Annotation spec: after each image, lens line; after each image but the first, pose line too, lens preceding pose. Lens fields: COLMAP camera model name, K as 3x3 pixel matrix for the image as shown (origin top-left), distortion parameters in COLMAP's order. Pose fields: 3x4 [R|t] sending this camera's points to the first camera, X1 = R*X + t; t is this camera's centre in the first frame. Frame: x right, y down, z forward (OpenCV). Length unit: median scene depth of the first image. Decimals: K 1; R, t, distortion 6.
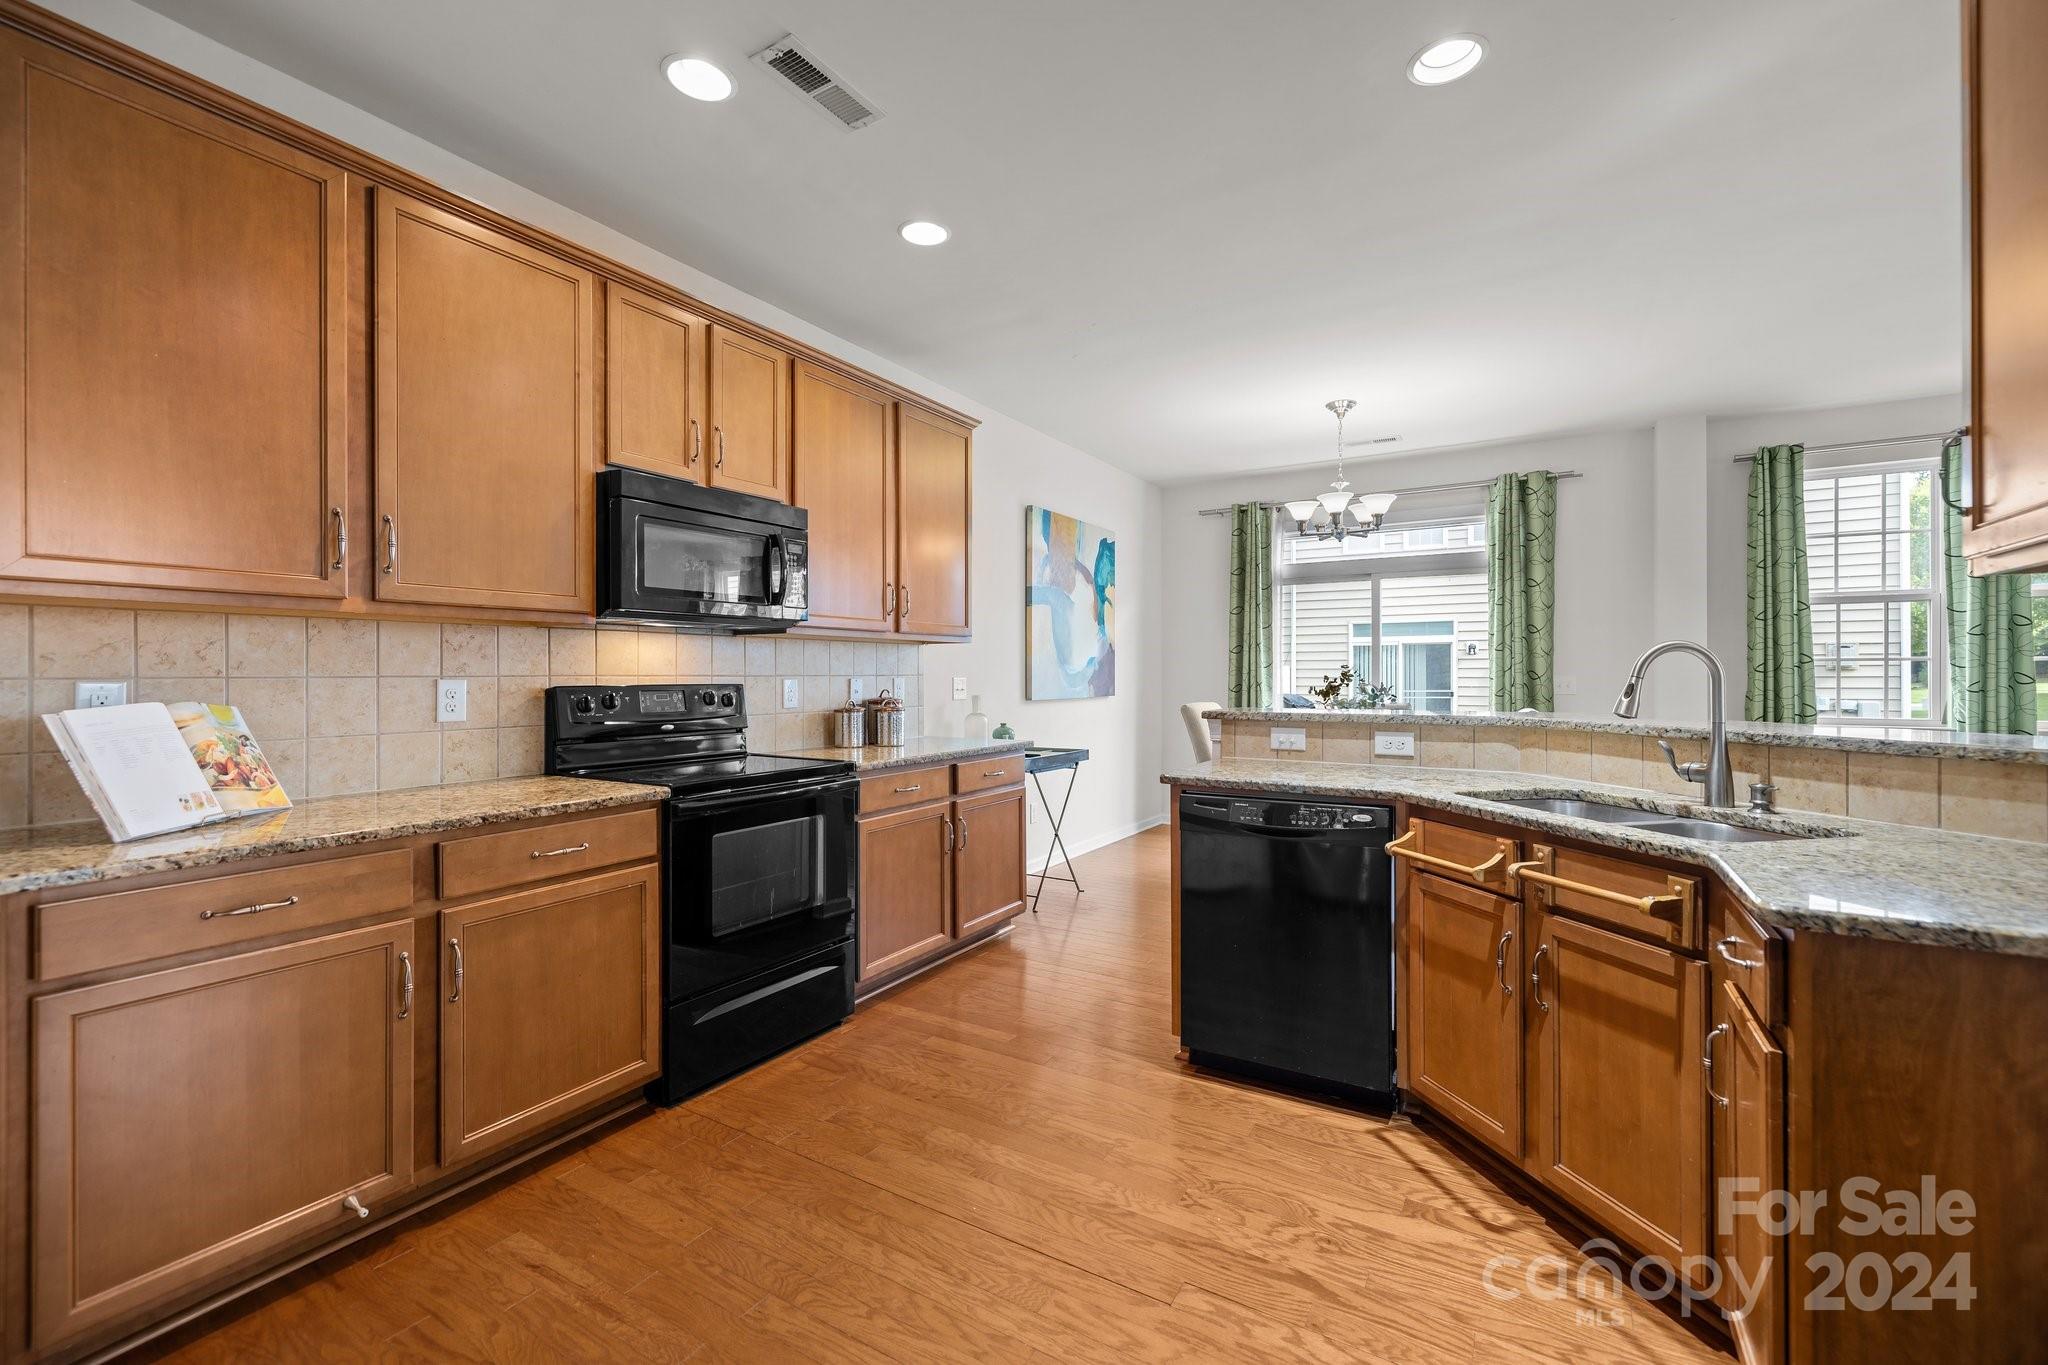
lens RADIAL K [[863.9, 0, 1014.2], [0, 863.9, 666.9], [0, 0, 1]] dist [0.000832, -0.000133]
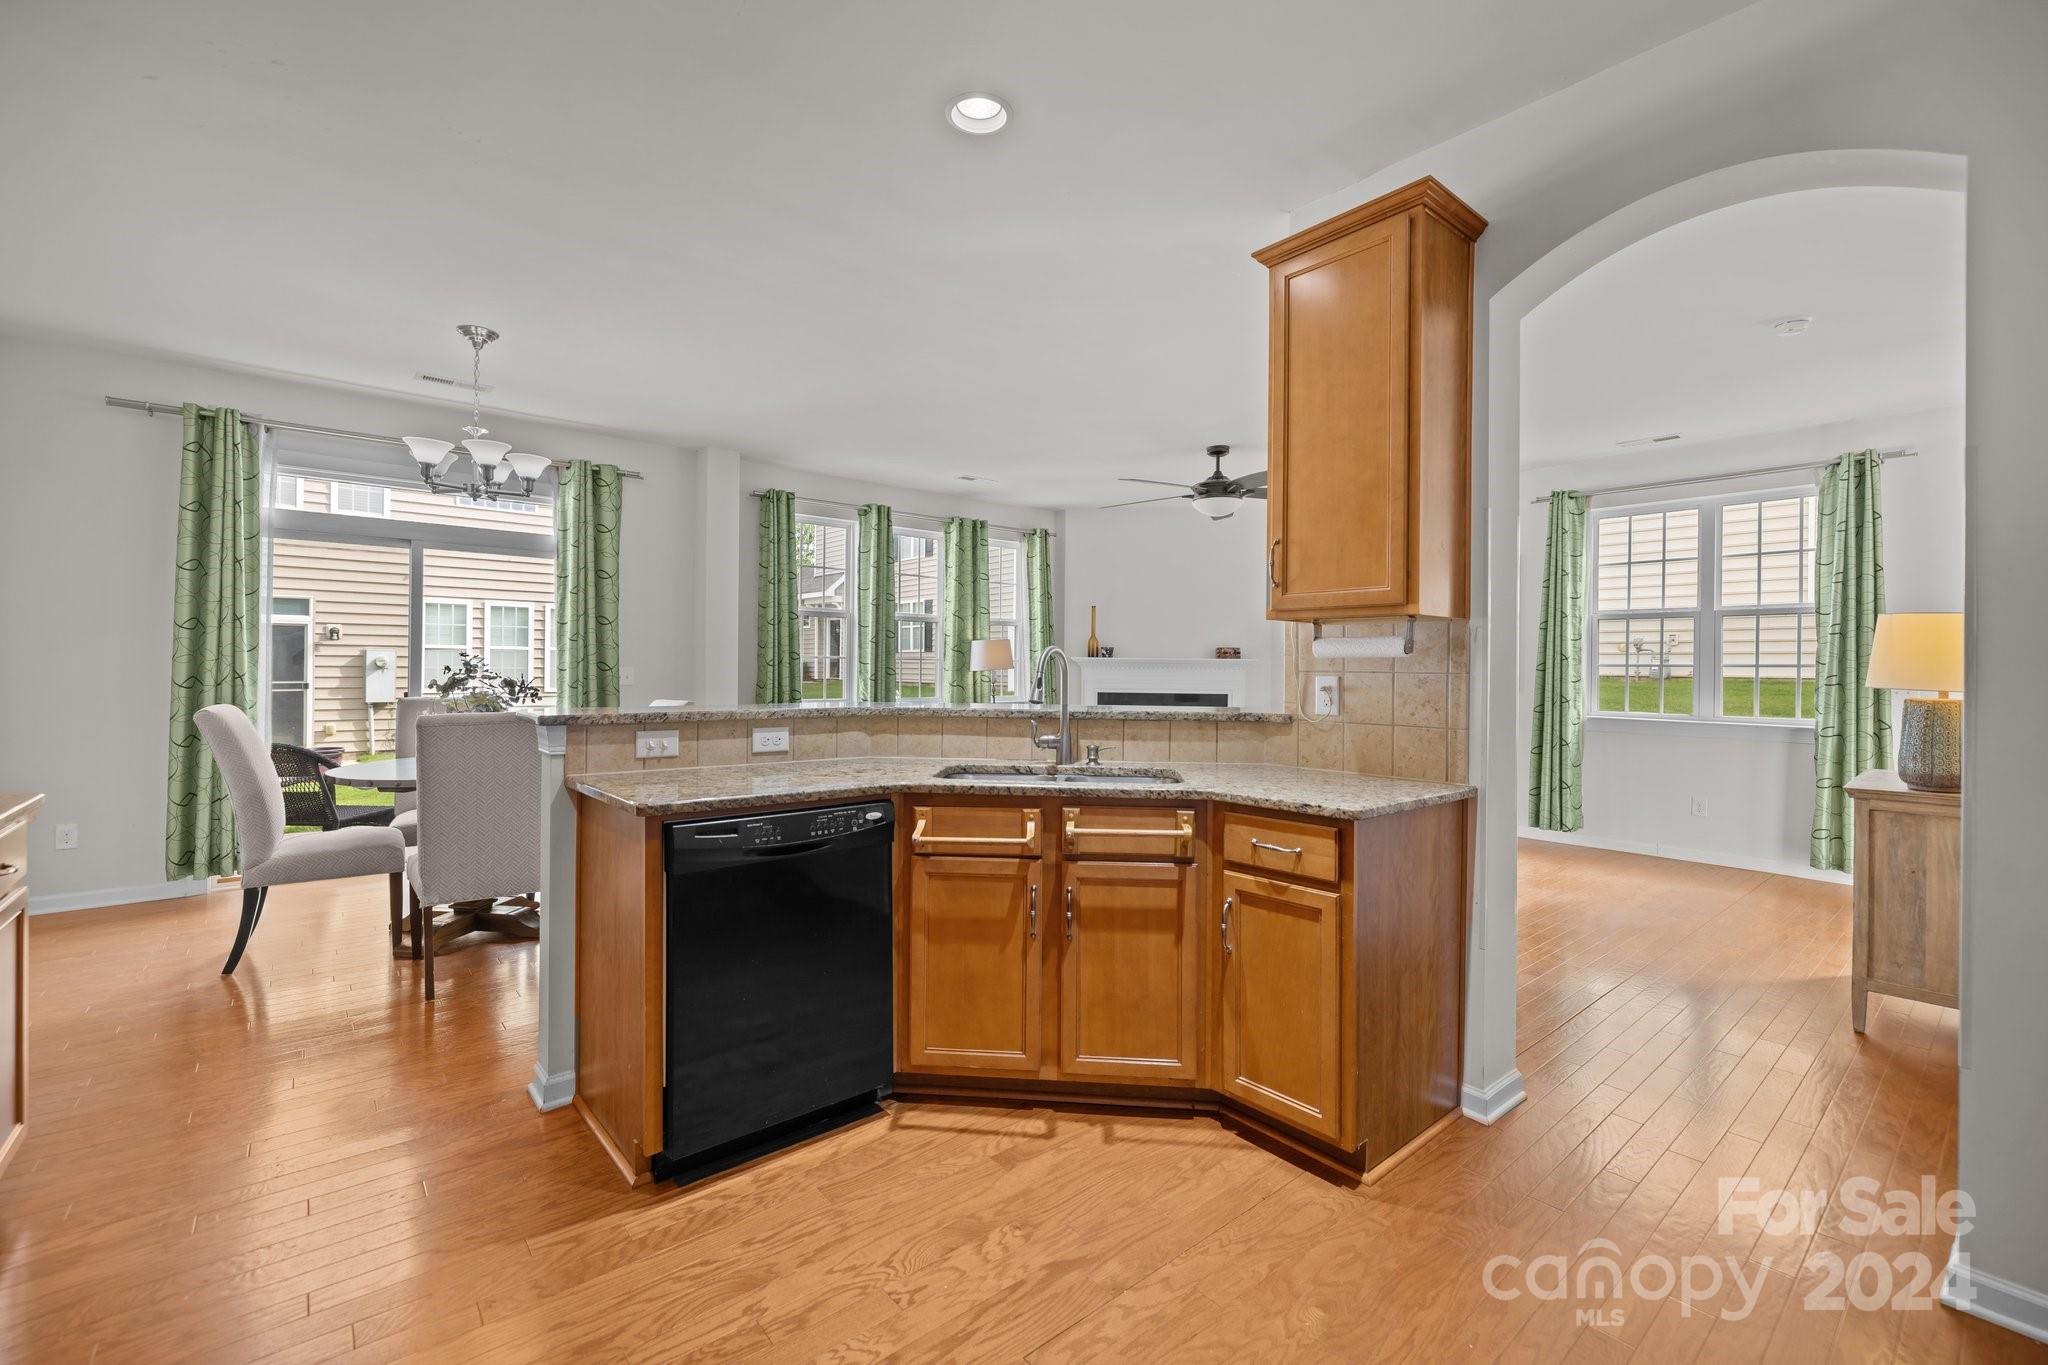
lens RADIAL K [[863.9, 0, 1007.7], [0, 863.9, 666.5], [0, 0, 1]] dist [0.000832, -0.000133]
pose [[0.320549, 0.006603, 0.947209, -0.402632], [-0.018489, 0.999829, -0.000713, 0.003244], [-0.947051, -0.017284, 0.320616, 0.461343]]
